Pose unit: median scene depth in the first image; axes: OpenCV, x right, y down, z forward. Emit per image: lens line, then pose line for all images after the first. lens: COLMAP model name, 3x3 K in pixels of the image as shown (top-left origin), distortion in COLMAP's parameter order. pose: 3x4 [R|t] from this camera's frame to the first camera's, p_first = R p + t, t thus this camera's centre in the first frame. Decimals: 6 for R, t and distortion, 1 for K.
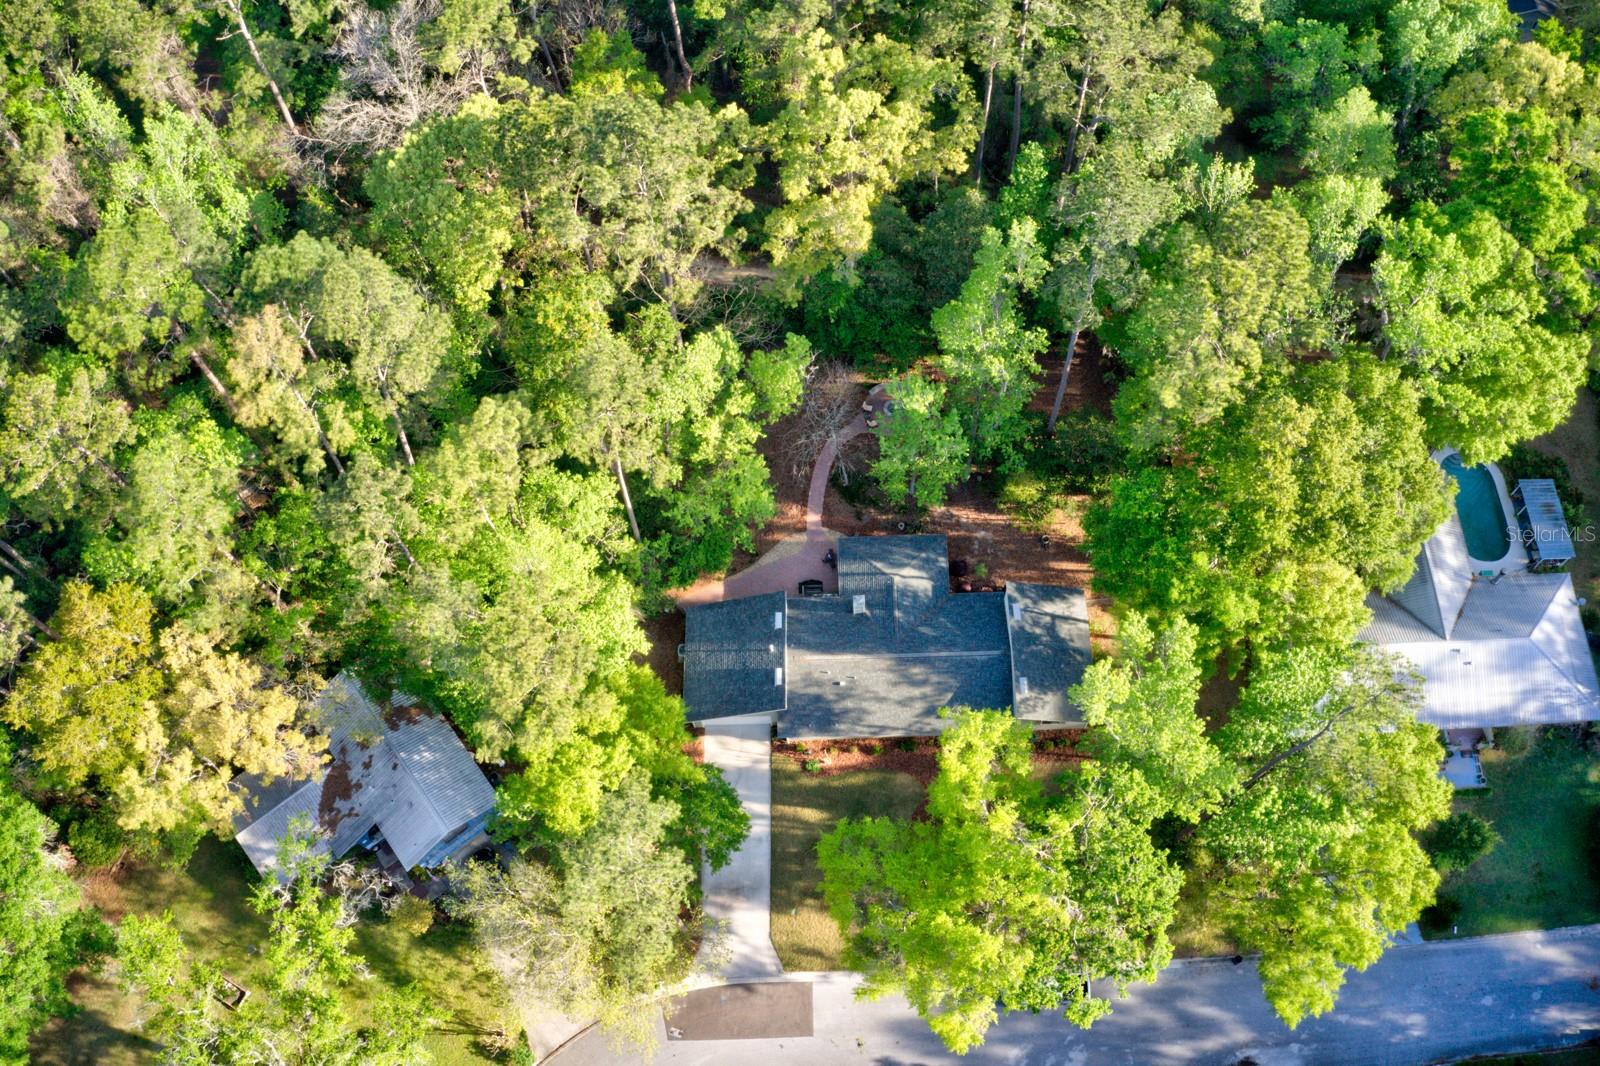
lens RADIAL K [[1251.6, 0, 800.0], [0, 1251.6, 533.0], [0, 0, 1]] dist [-0.198534, 0.028419]
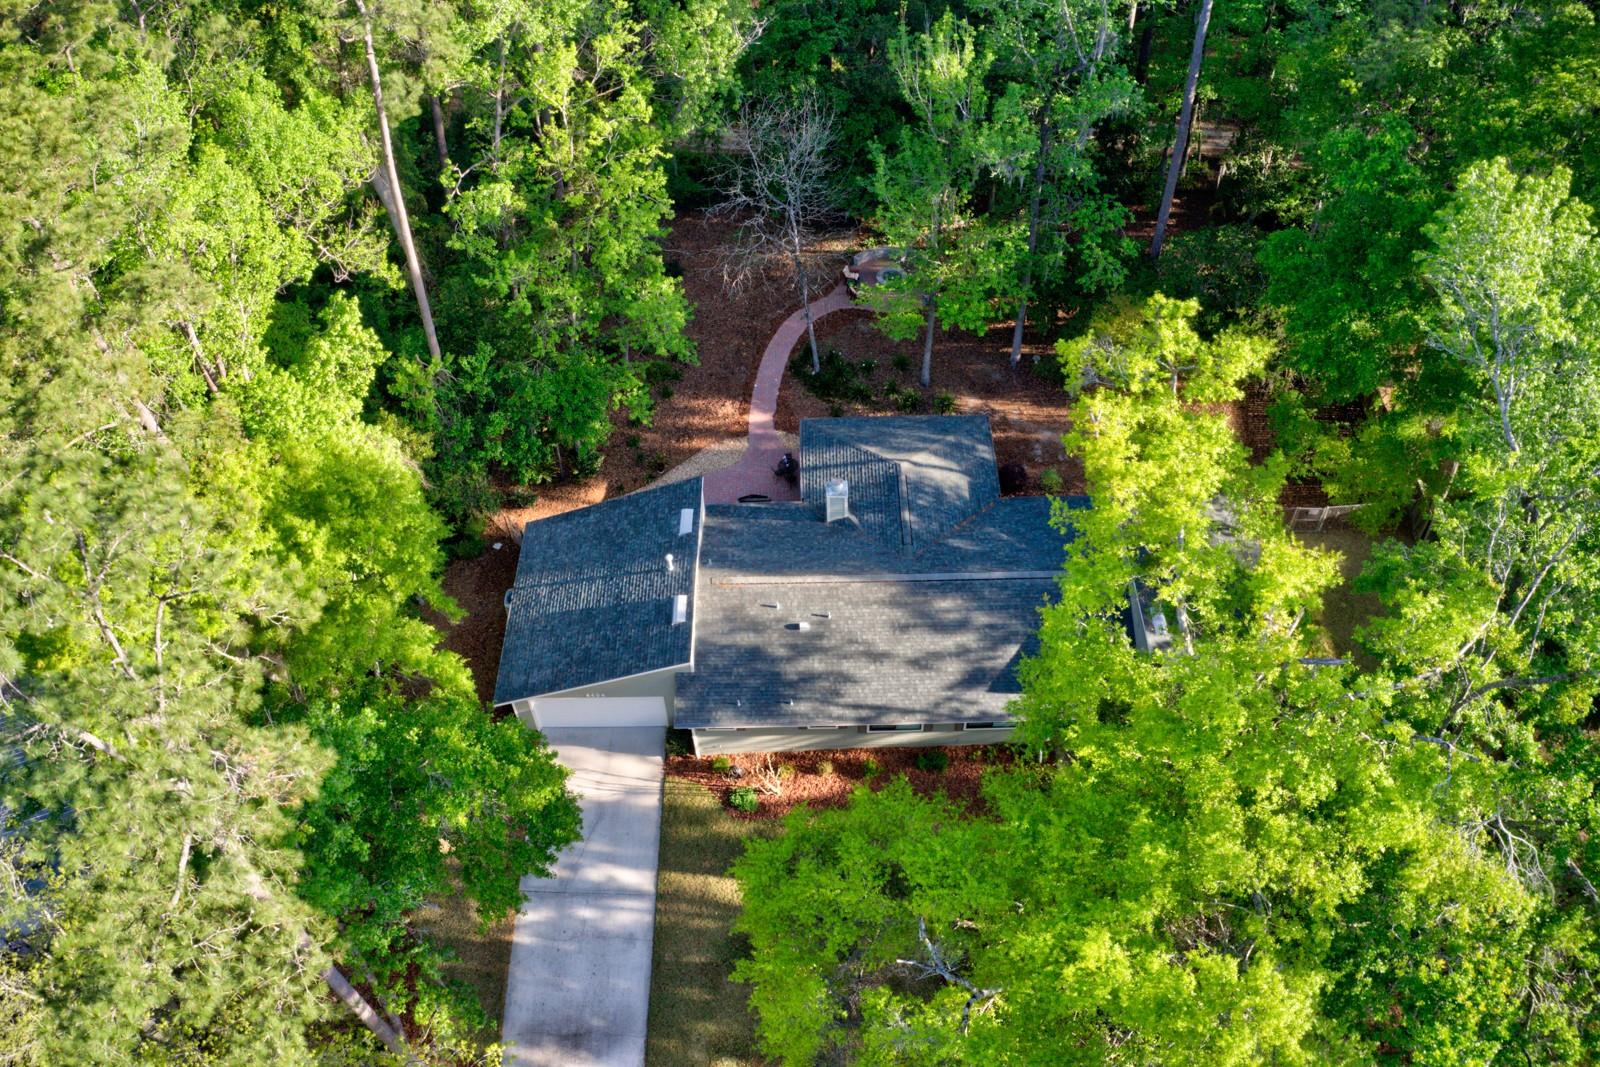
lens RADIAL K [[1257.0, 0, 800.0], [0, 1257.0, 533.5], [0, 0, 1]] dist [-0.192207, 0.023233]
pose [[0.999635, 0.019249, 0.018954, 0.021613], [-0.013999, 0.969182, -0.245948, 0.208389], [-0.023104, 0.245593, 0.969098, 0.482742]]
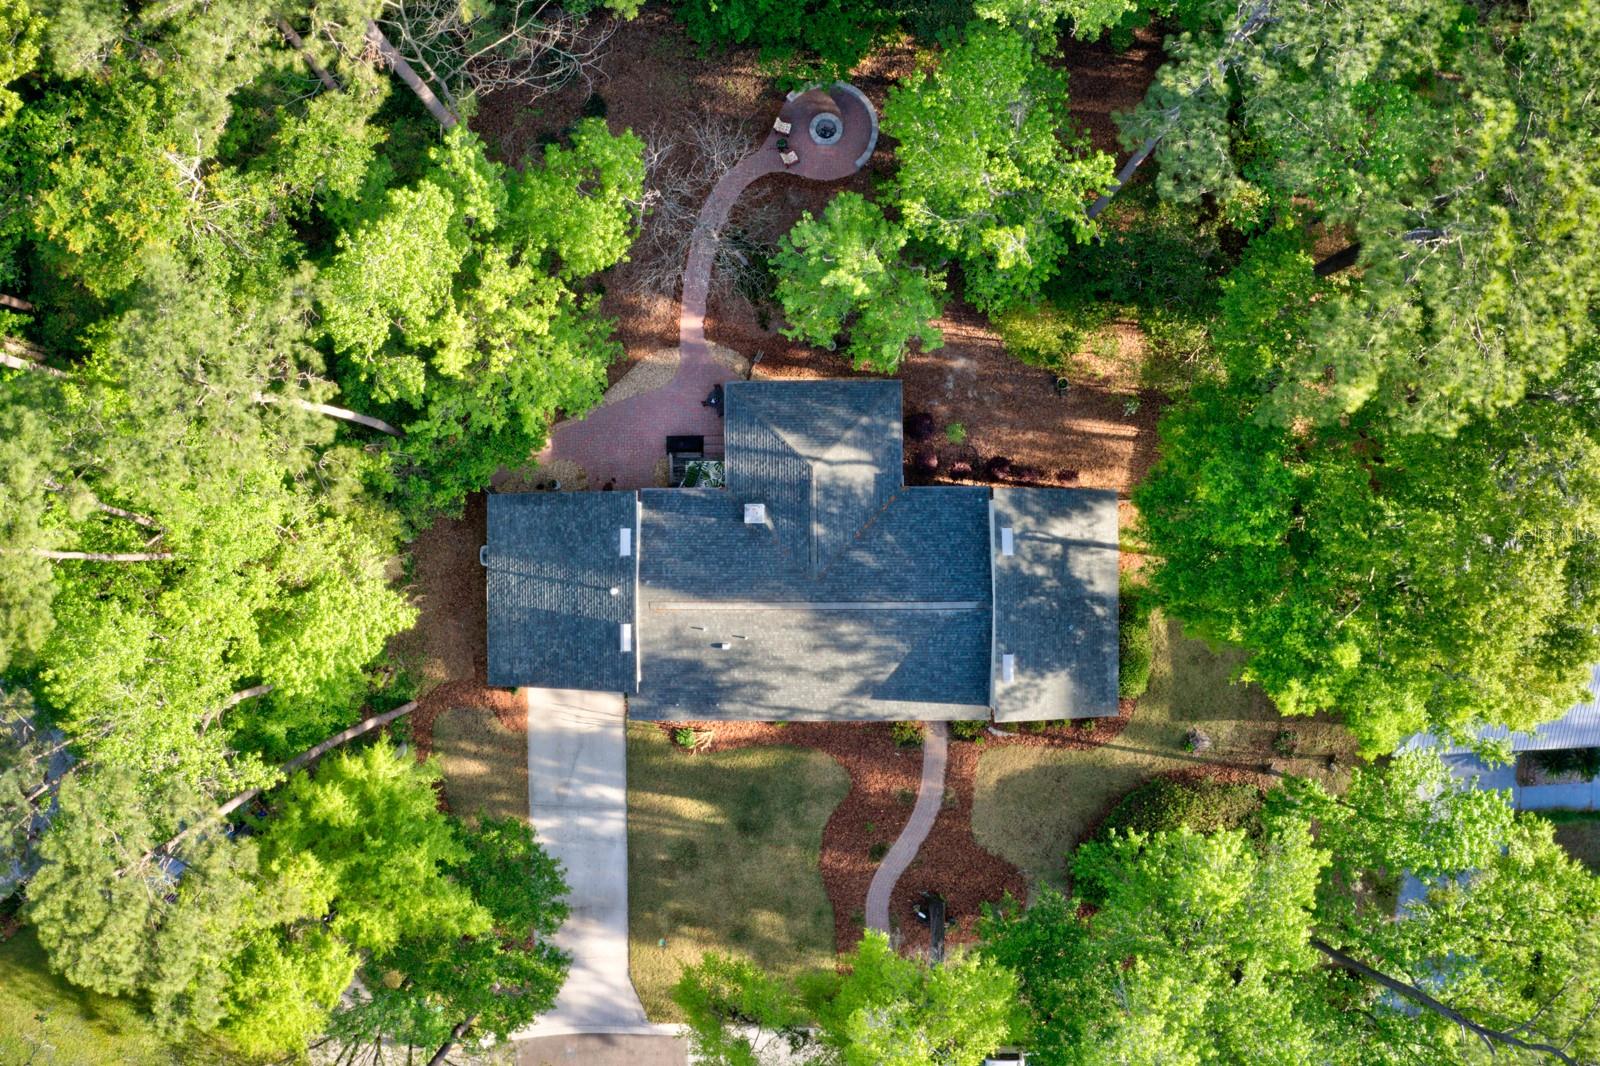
lens RADIAL K [[1251.6, 0, 800.0], [0, 1251.6, 533.0], [0, 0, 1]] dist [-0.198534, 0.028419]
pose [[0.999778, 0.003007, 0.020865, 0.057550], [-0.011933, 0.896638, 0.442603, -0.212518], [-0.017377, -0.442754, 0.896475, 0.445859]]
